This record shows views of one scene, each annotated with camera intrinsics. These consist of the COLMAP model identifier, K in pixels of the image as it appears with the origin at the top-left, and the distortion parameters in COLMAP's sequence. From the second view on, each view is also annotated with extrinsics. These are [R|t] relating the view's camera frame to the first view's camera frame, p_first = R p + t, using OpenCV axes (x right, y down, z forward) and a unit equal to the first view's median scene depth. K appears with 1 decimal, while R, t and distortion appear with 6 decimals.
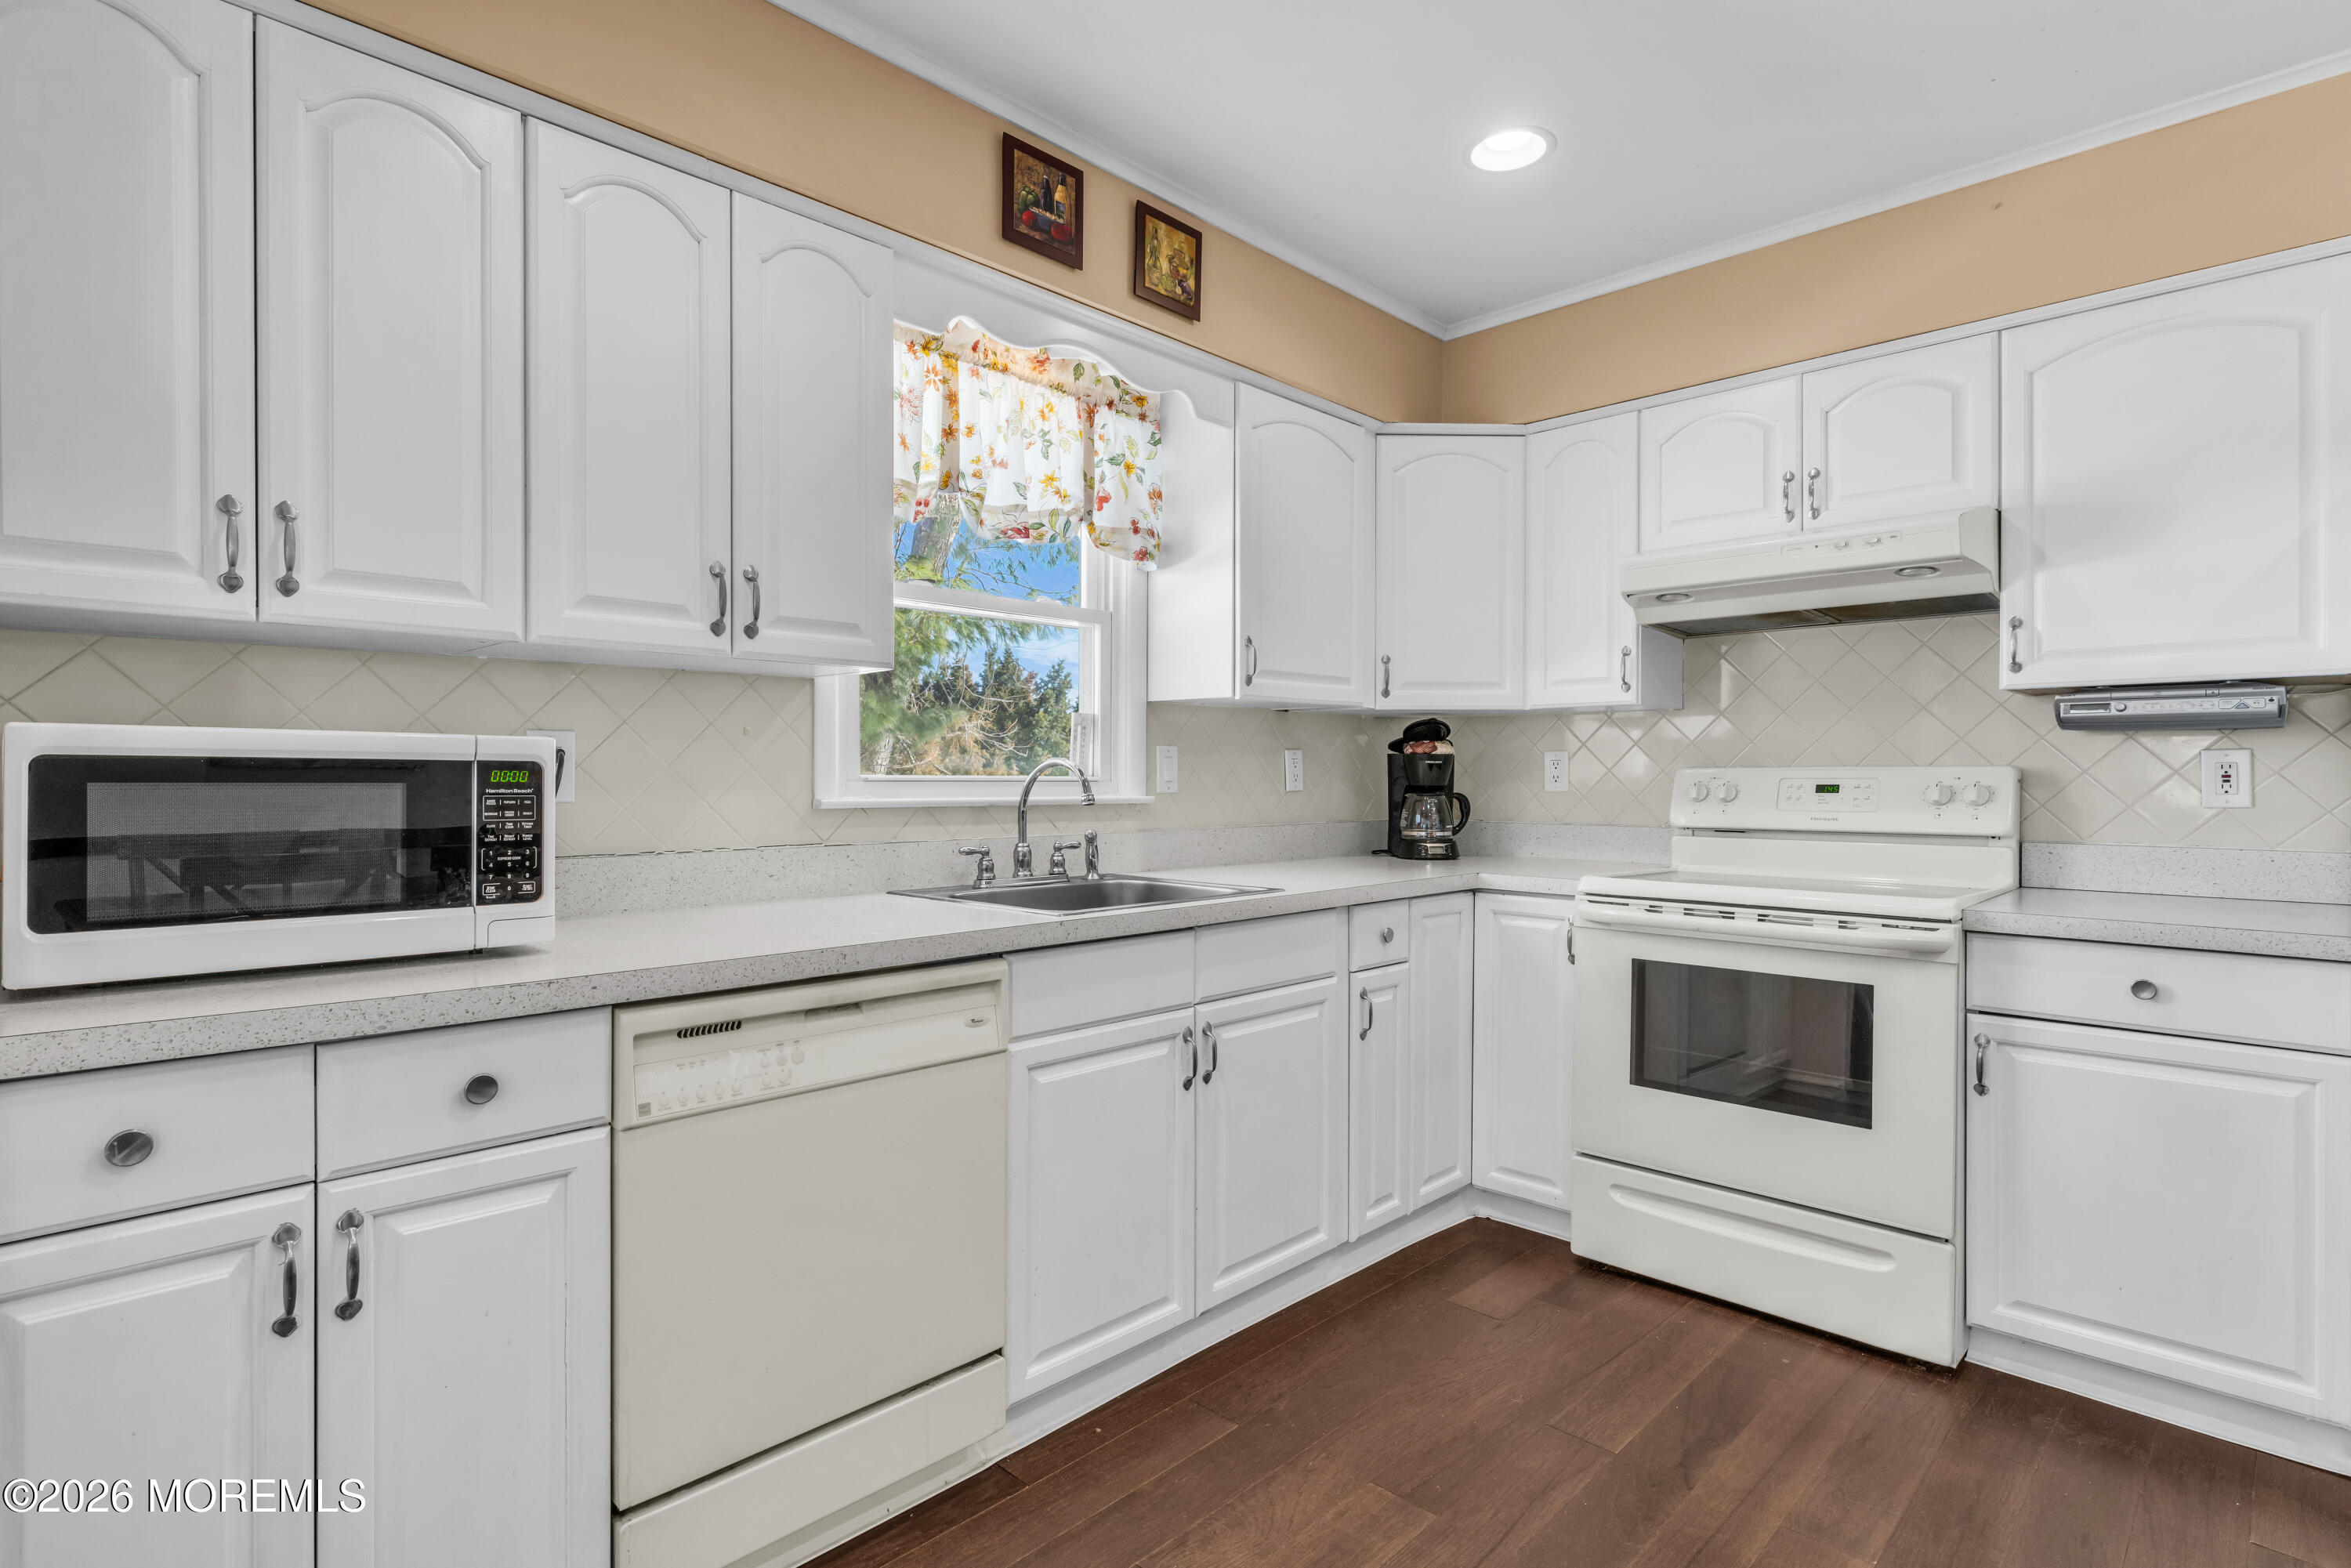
lens RADIAL K [[1149.8, 0, 1175.5], [0, 1149.8, 784.0], [0, 0, 1]] dist [0.000369, -0.000434]
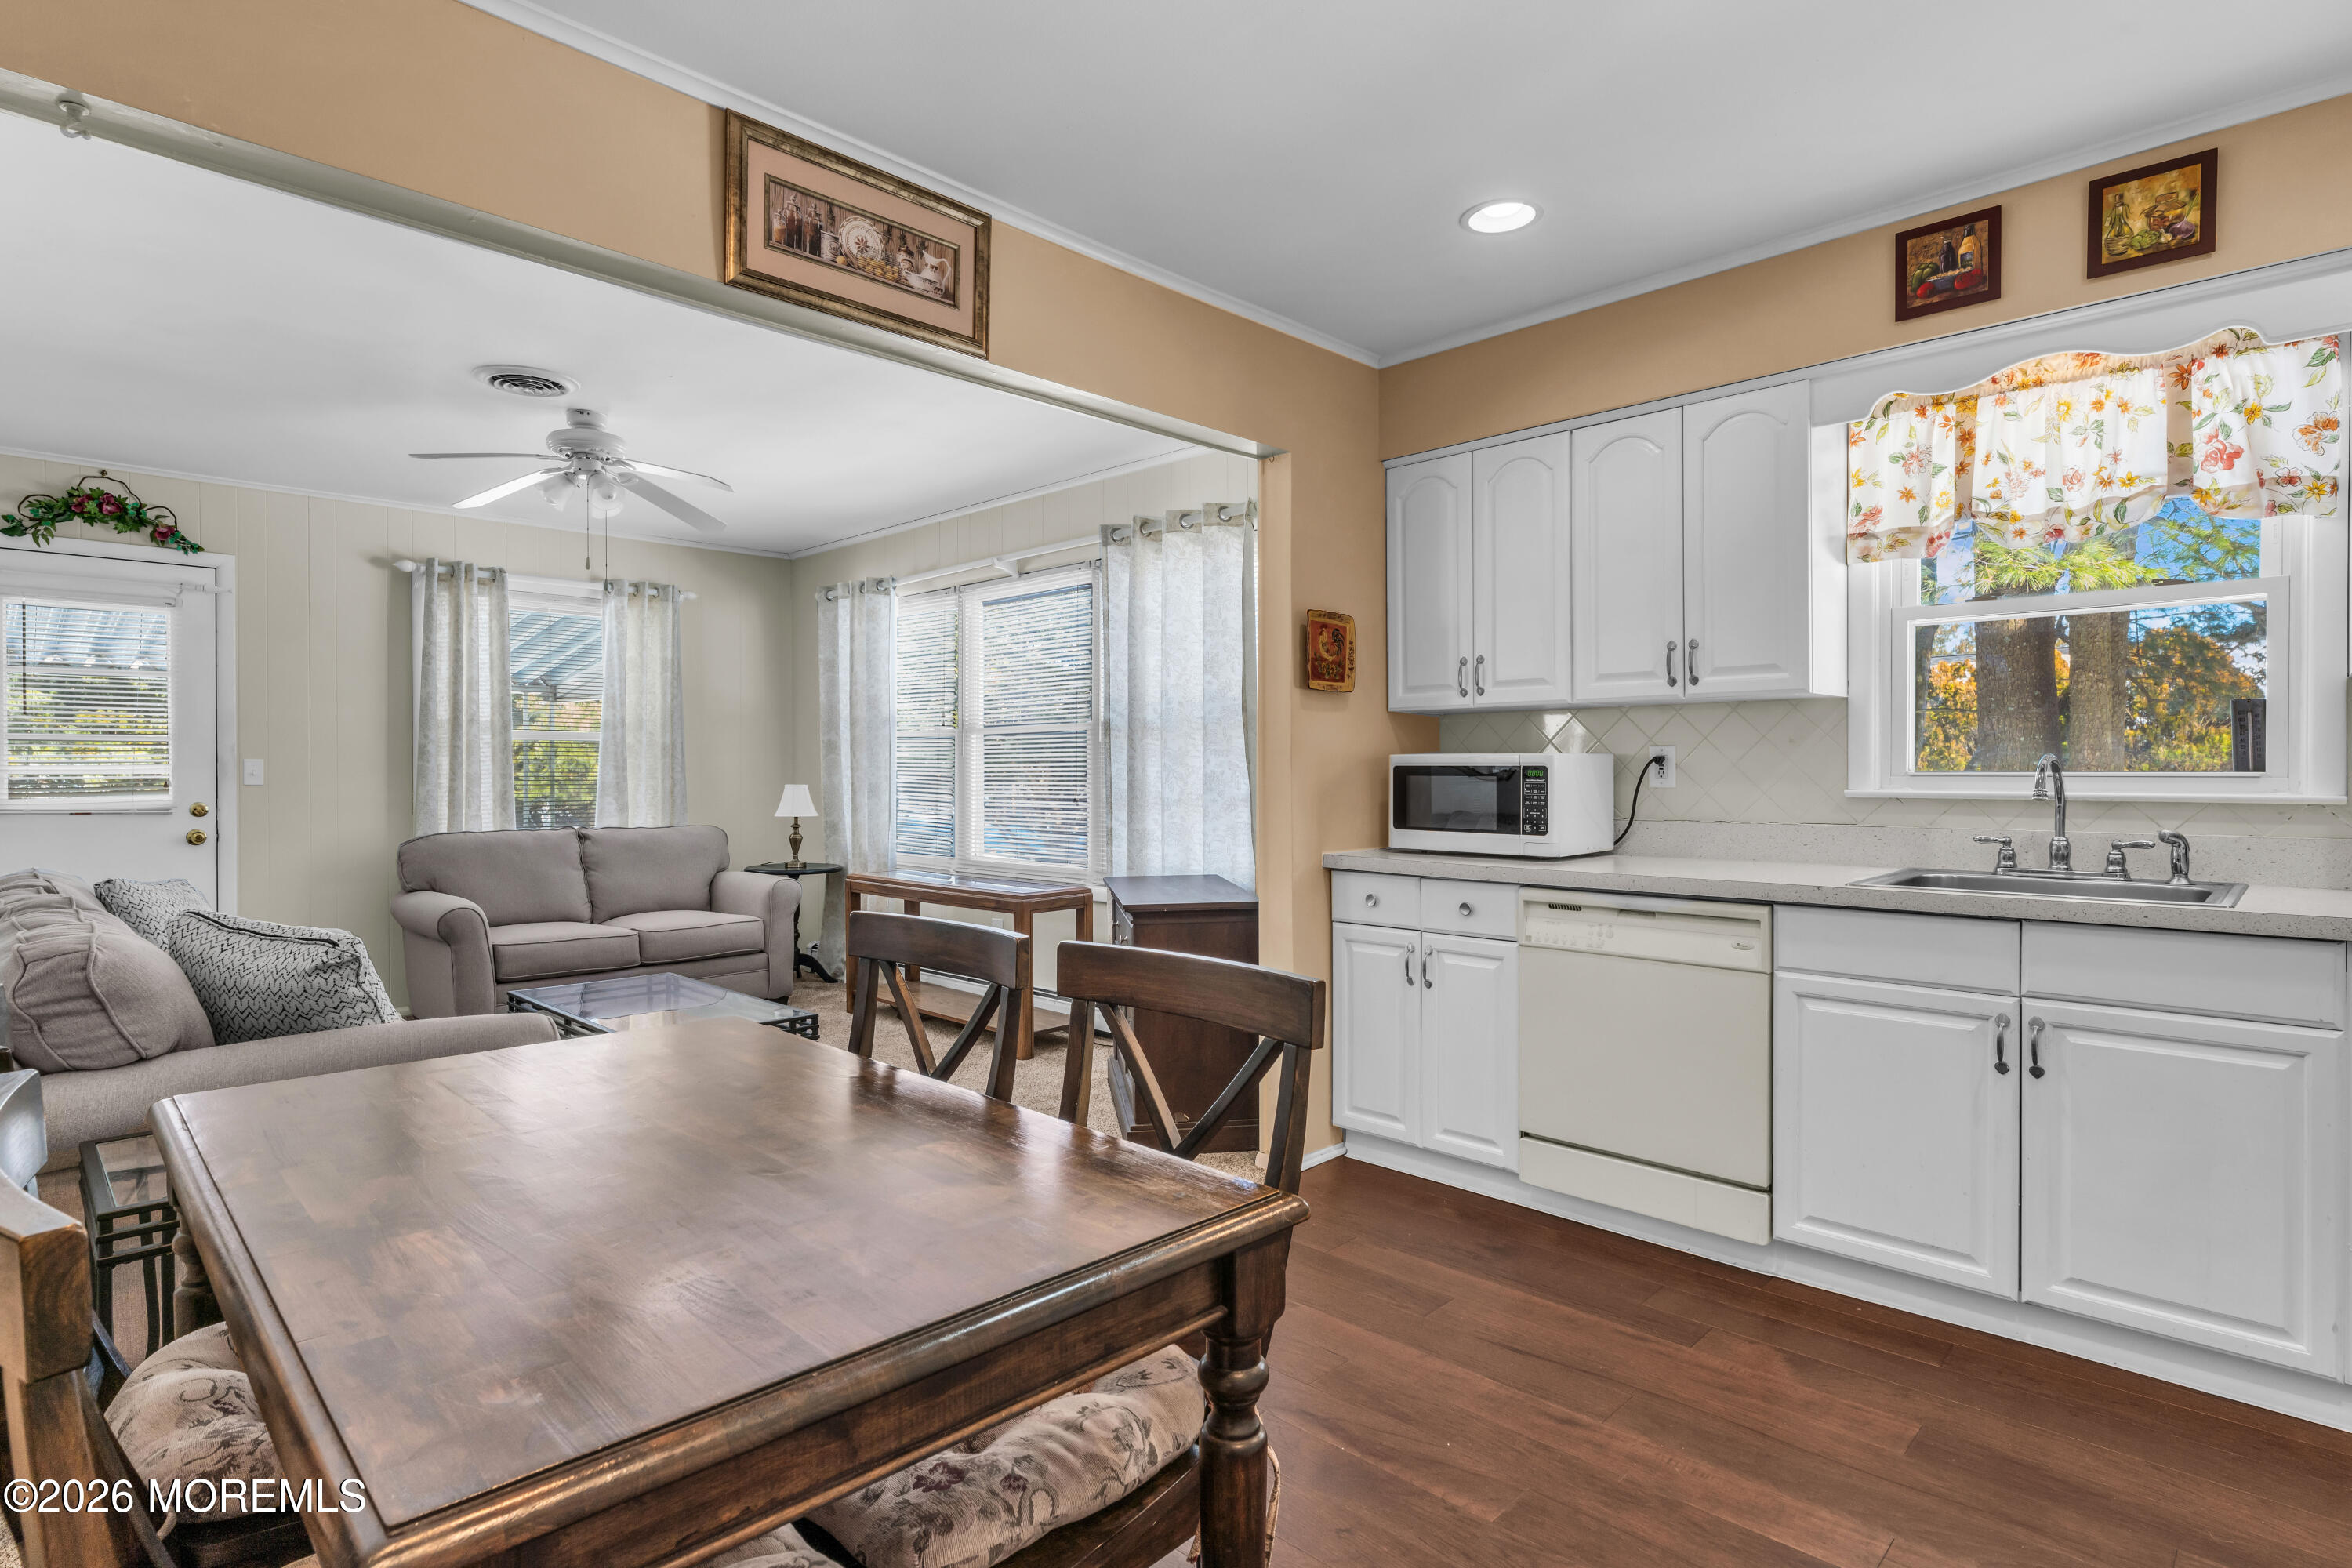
lens RADIAL K [[1199.6, 0, 1176.0], [0, 1199.6, 784.0], [0, 0, 1]] dist [0.000660, -0.000189]
pose [[0.004197, 0.010238, -0.999939, 0.936735], [-0.003476, 0.999942, 0.010223, -0.004257], [0.999985, 0.003433, 0.004232, 0.210822]]
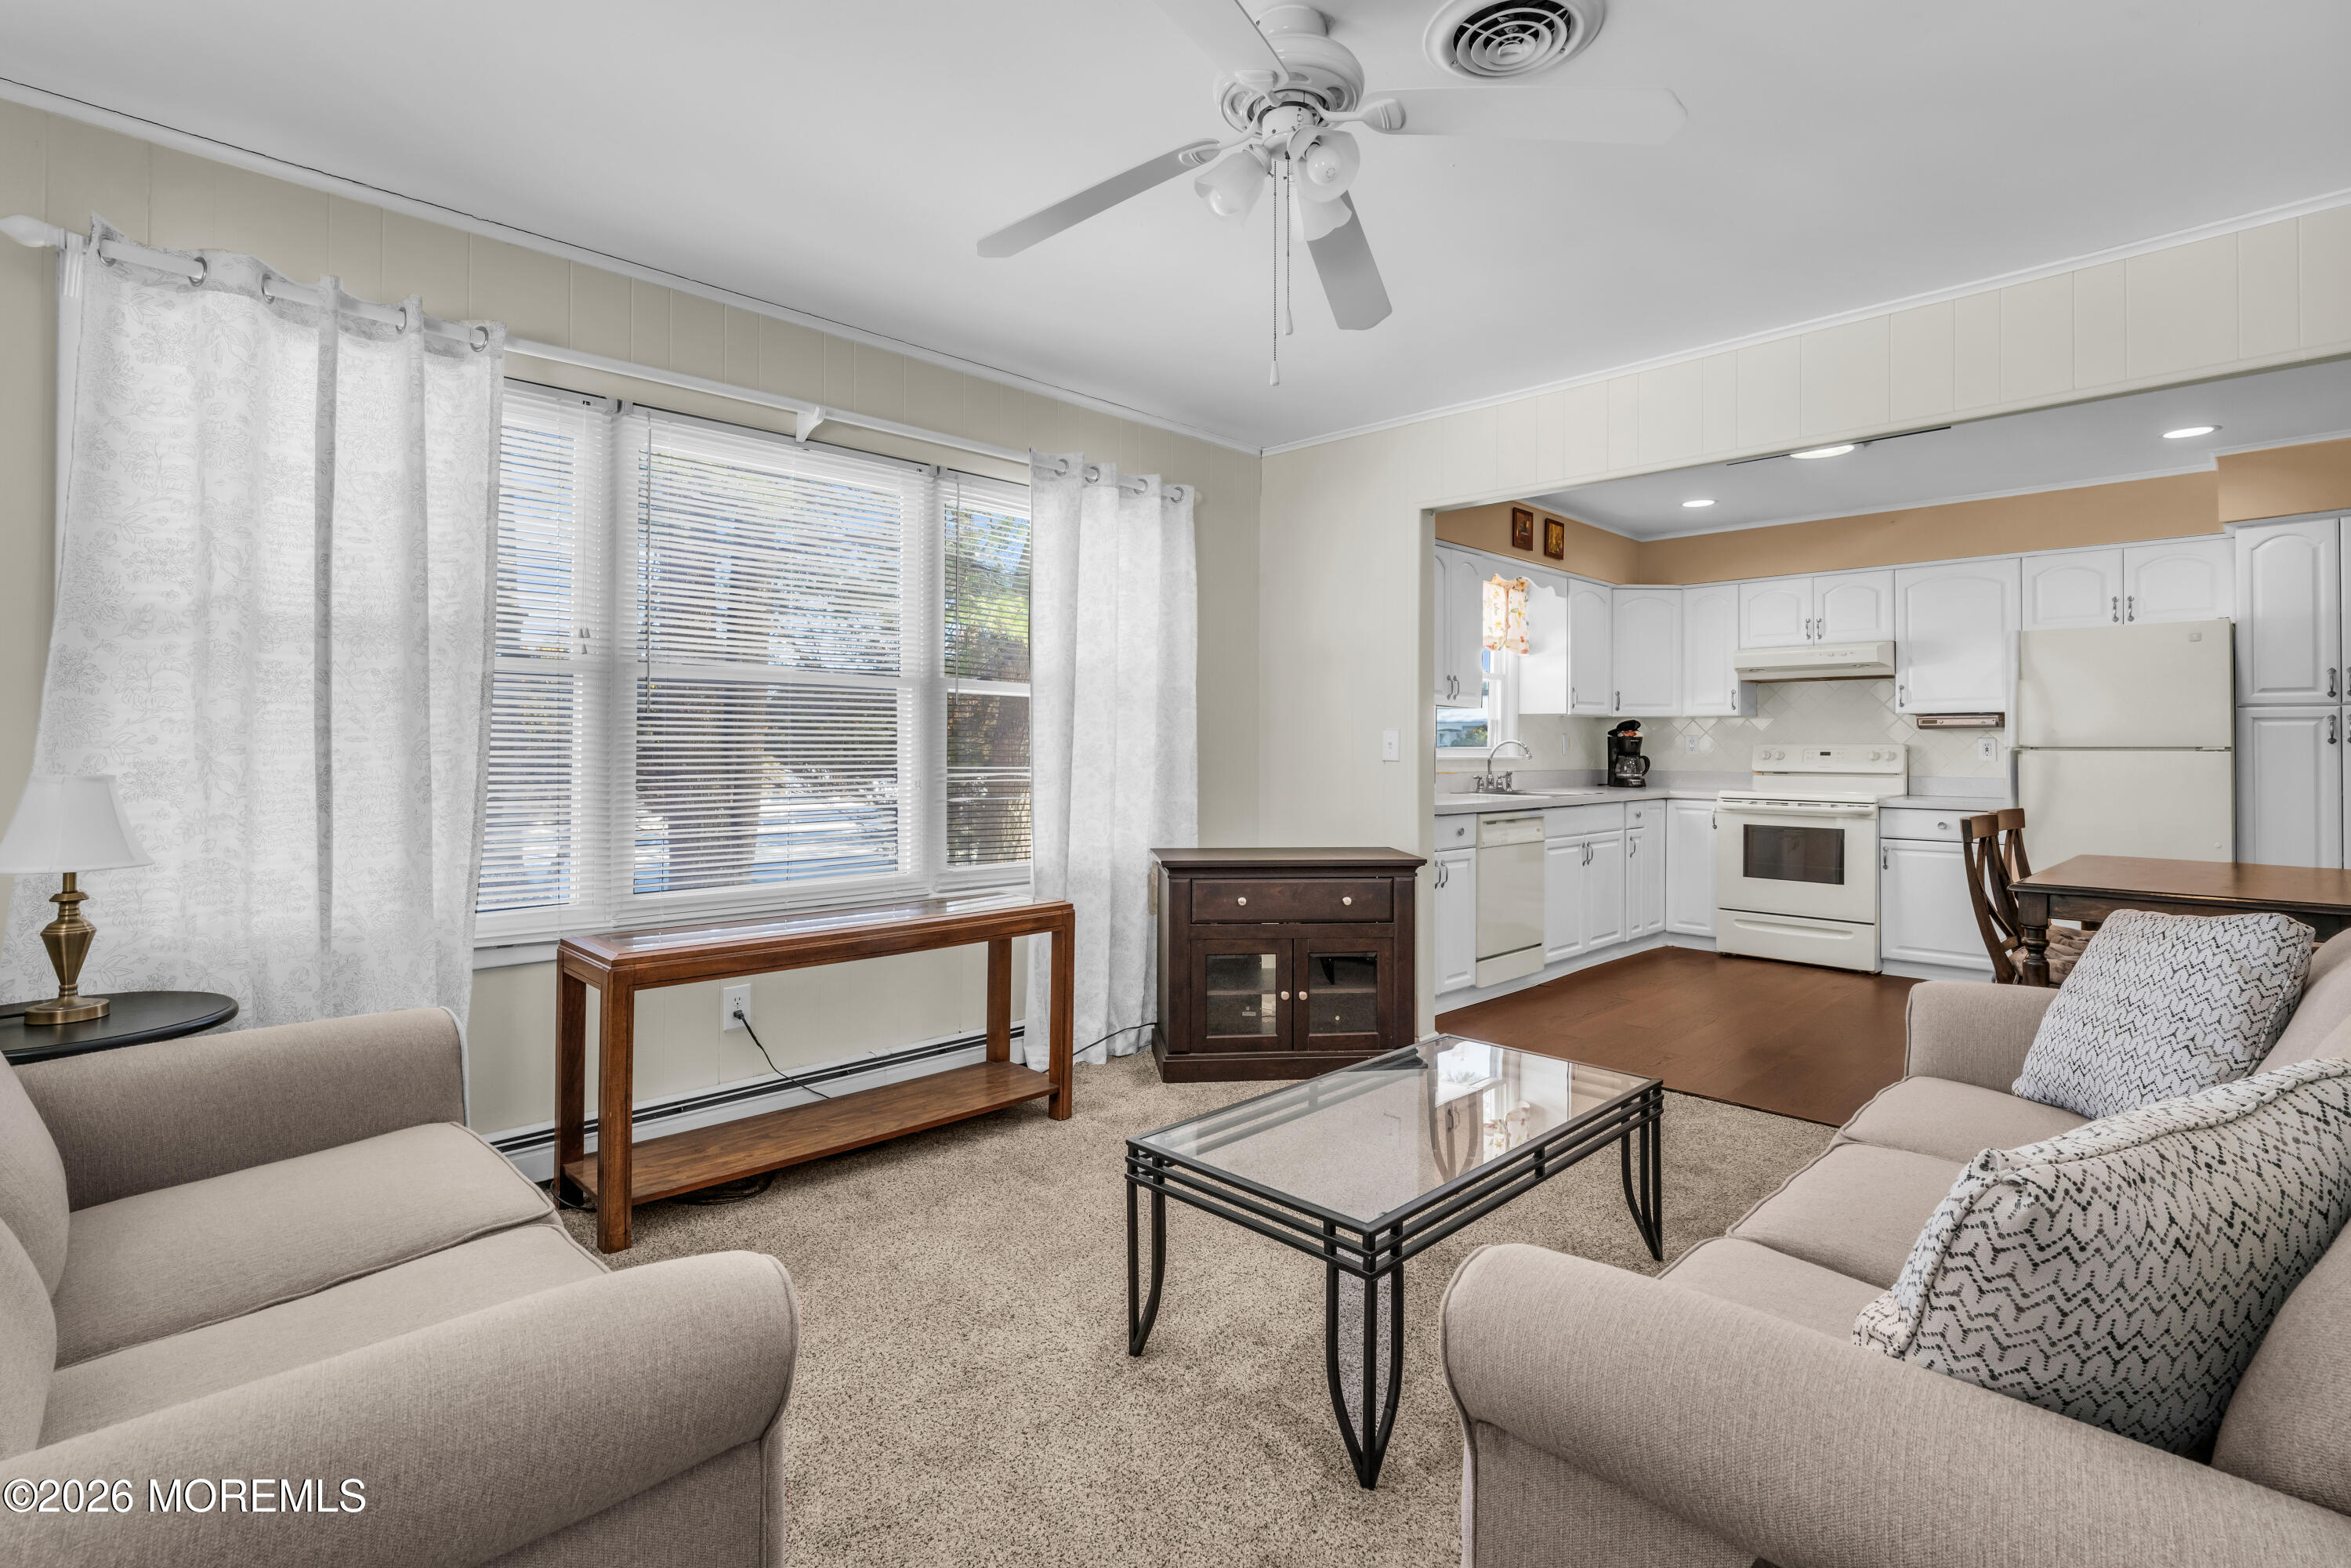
lens RADIAL K [[1106.2, 0, 1173.9], [0, 1106.2, 741.3], [0, 0, 1]] dist [0.002037, -0.000168]
pose [[0.999932, 0.002607, -0.011369, -0.776374], [-0.002730, 0.999938, -0.010842, 0.007832], [0.011340, 0.010872, 0.999877, -1.342232]]
